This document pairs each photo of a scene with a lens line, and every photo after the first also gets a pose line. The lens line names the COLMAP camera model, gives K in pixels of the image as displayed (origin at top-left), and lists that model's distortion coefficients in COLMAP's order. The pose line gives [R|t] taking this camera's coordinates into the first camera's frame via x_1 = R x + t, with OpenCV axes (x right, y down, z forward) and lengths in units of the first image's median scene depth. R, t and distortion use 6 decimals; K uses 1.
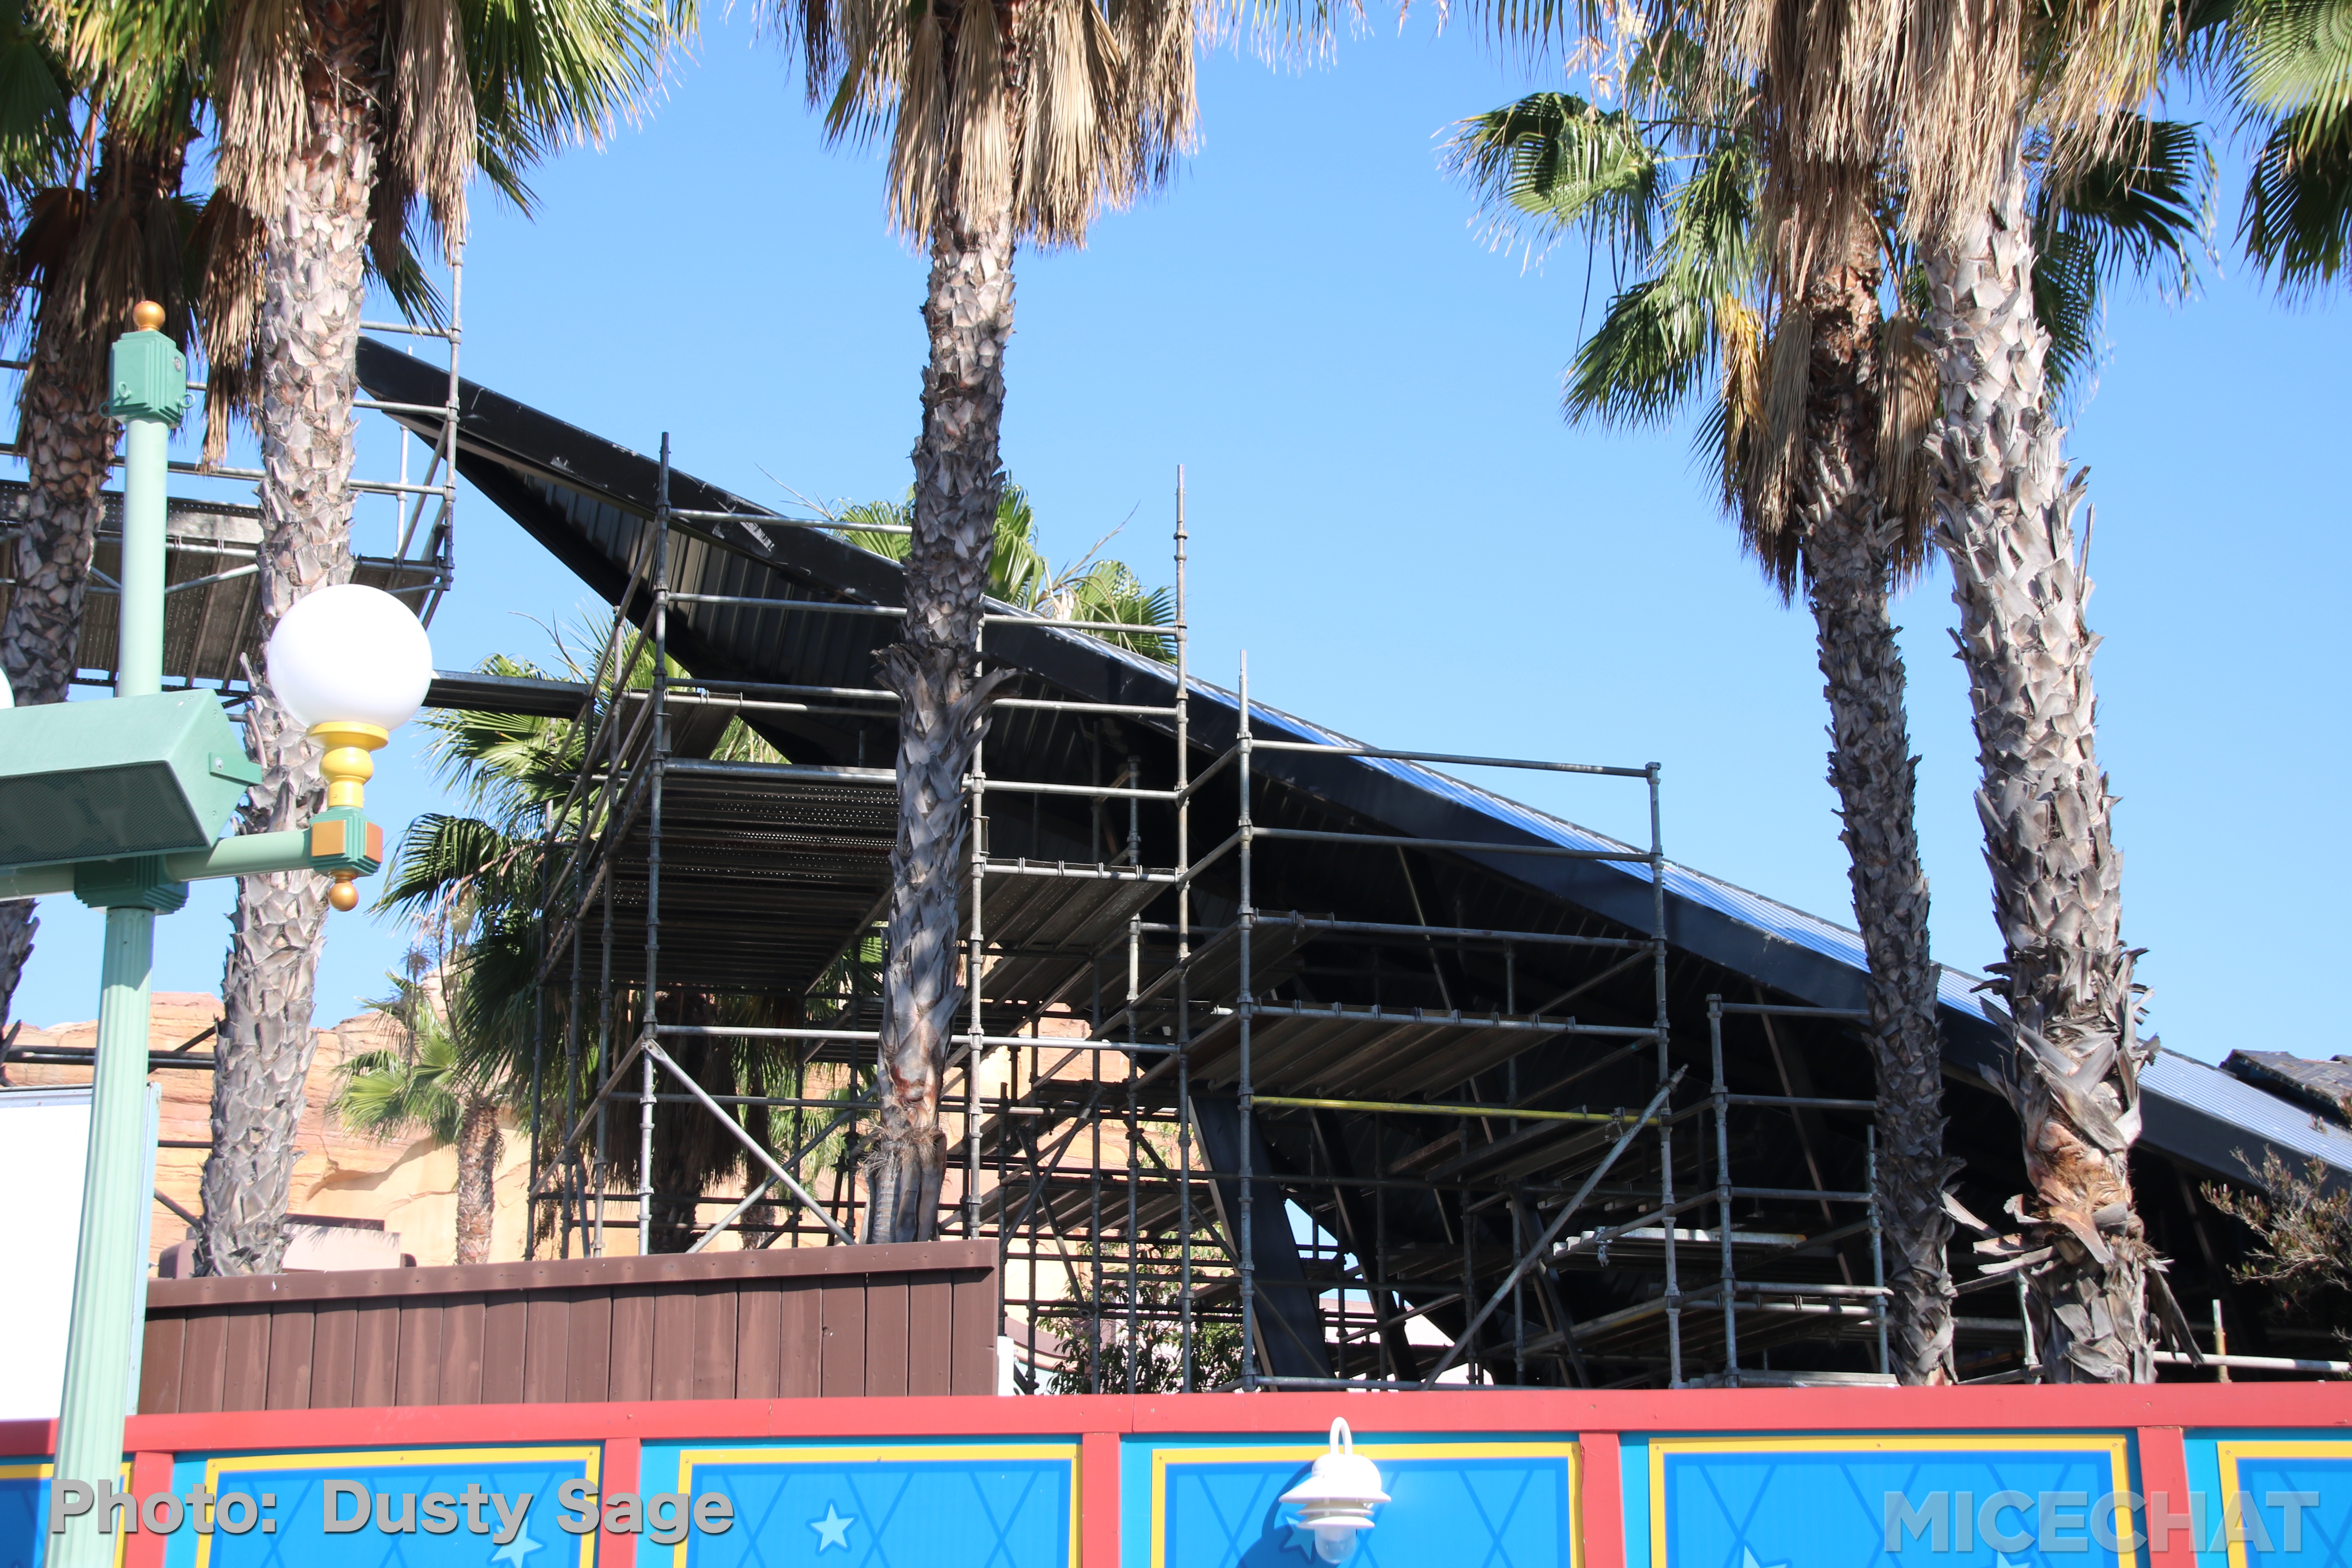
lens RADIAL K [[4100.0, 0, 1176.0], [0, 4100.0, 784.0], [0, 0, 1]] dist [0.196097, 1.643459]
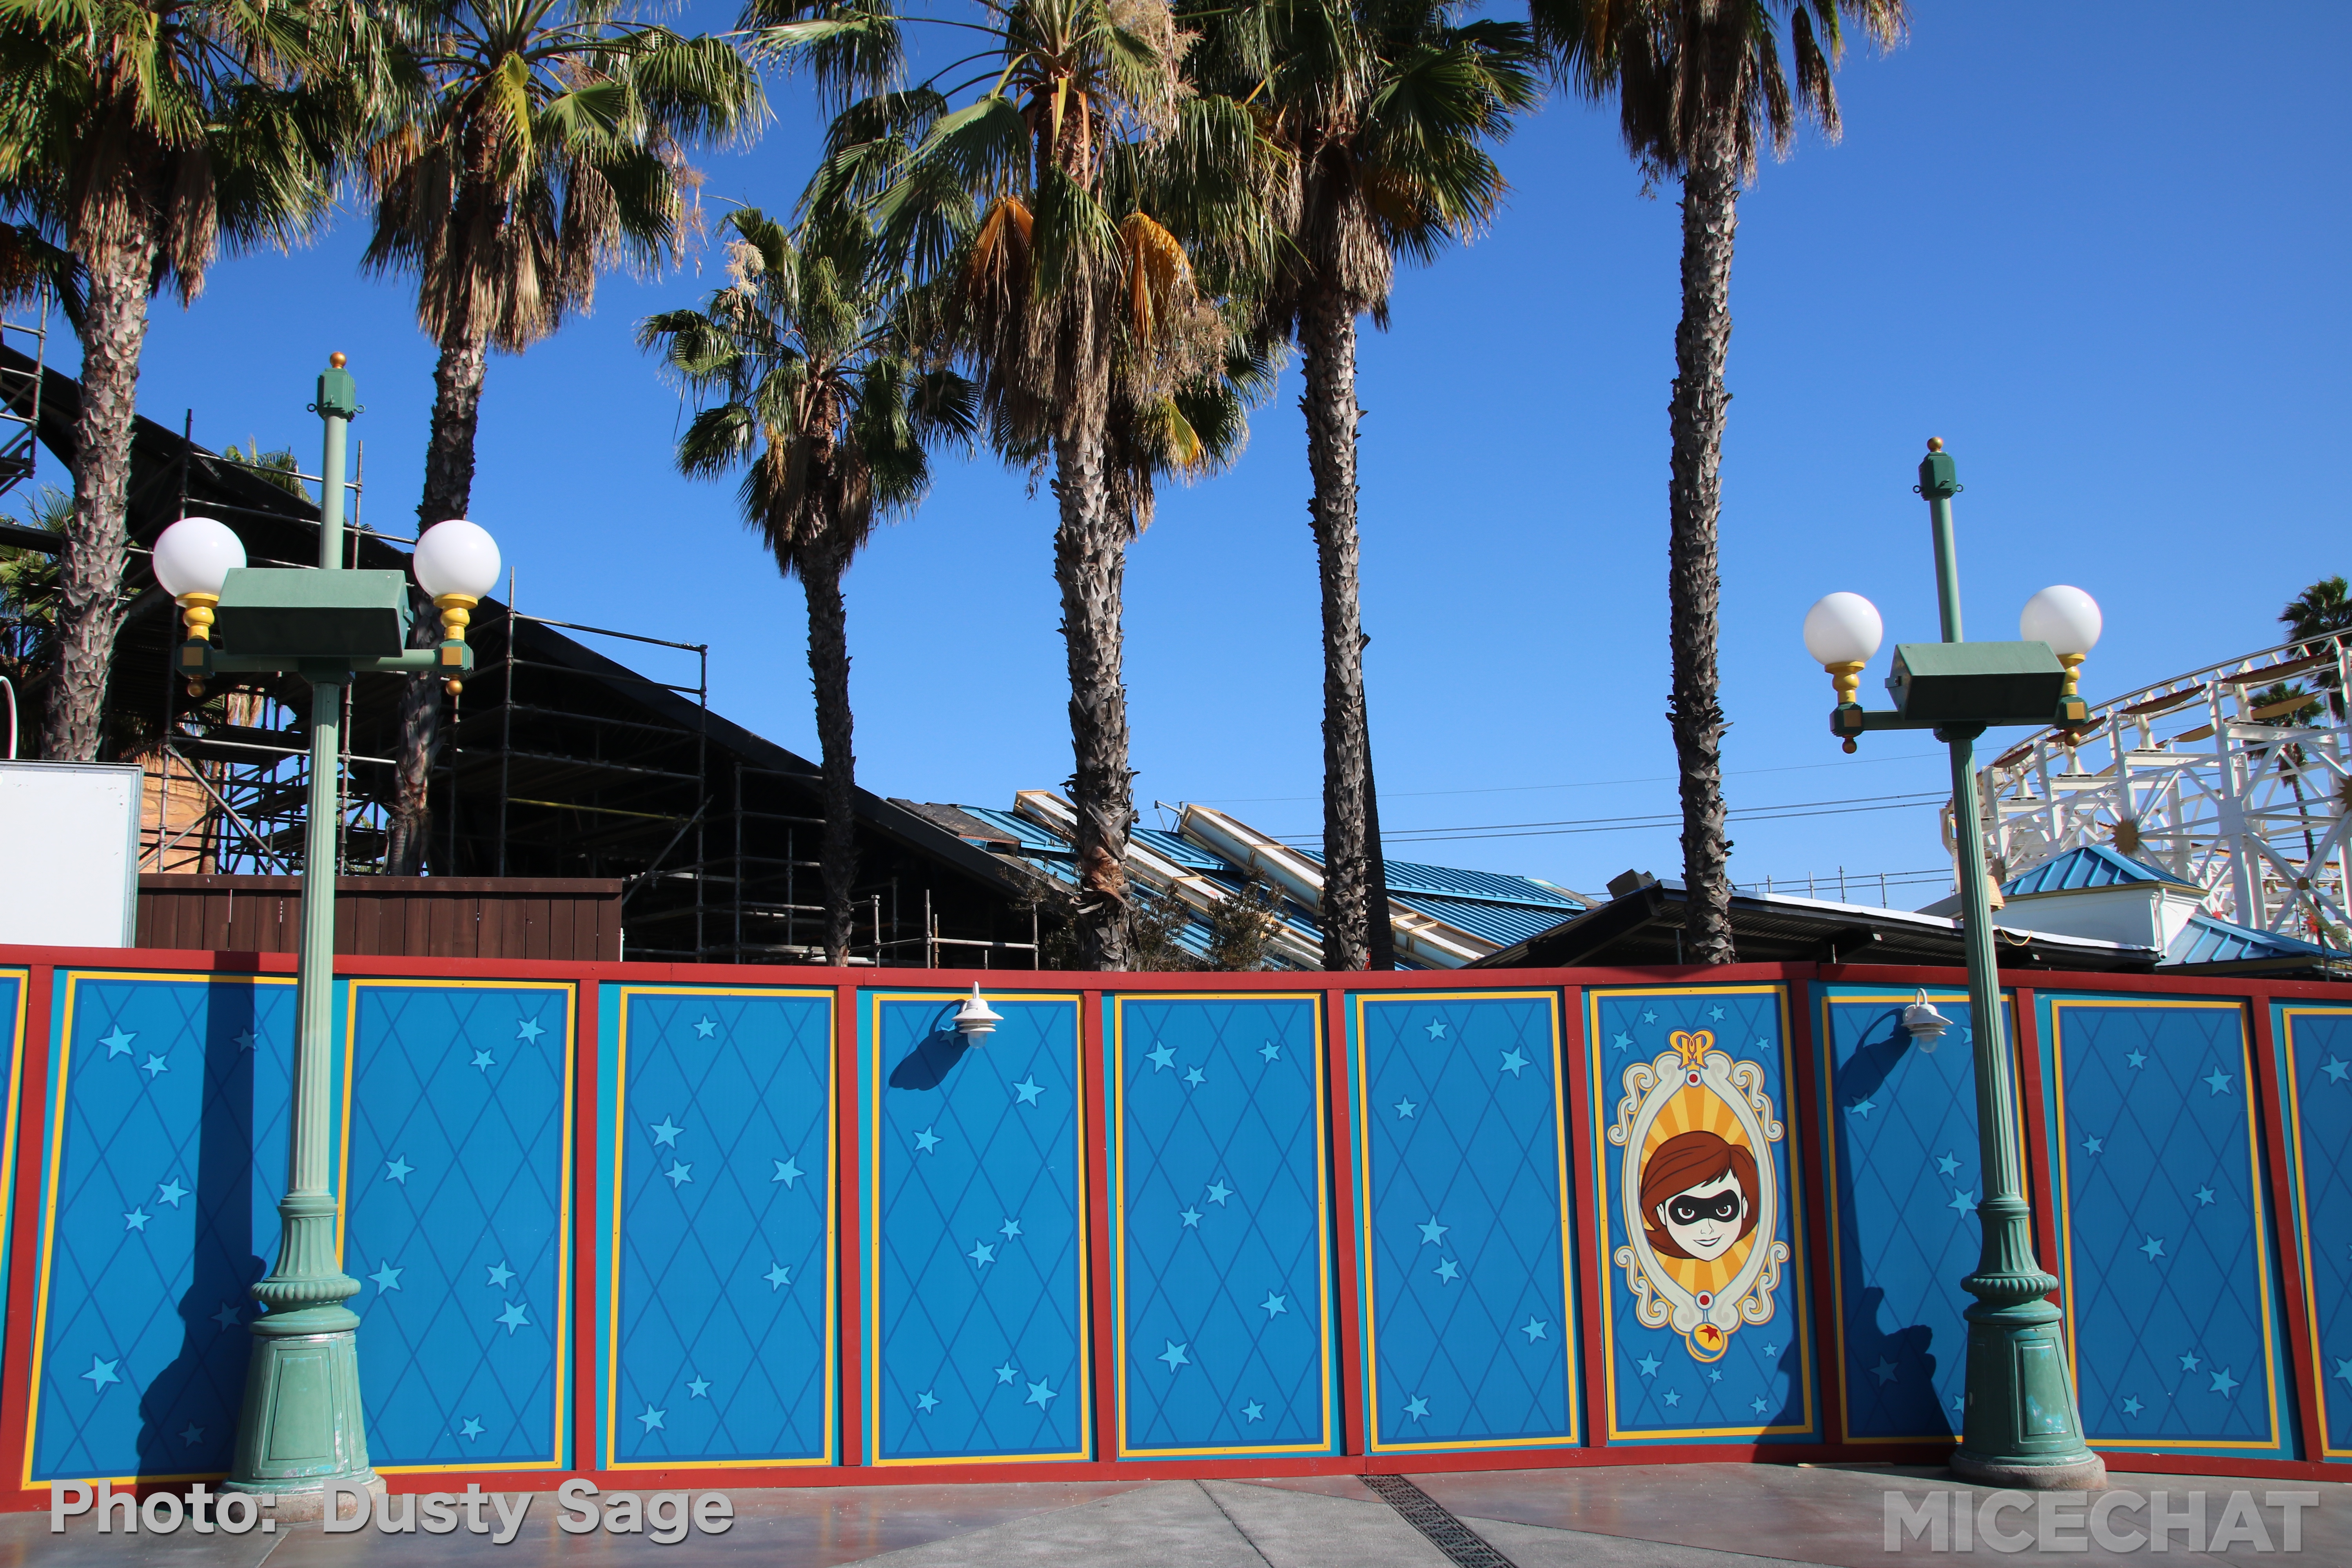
lens RADIAL K [[2005.1, 0, 1176.0], [0, 2005.1, 784.0], [0, 0, 1]] dist [-0.120978, 0.091609]
pose [[0.860293, 0.068387, 0.505192, -0.223736], [-0.101522, 0.994095, 0.038313, 0.001972], [-0.499589, -0.084248, 0.862156, 0.041826]]
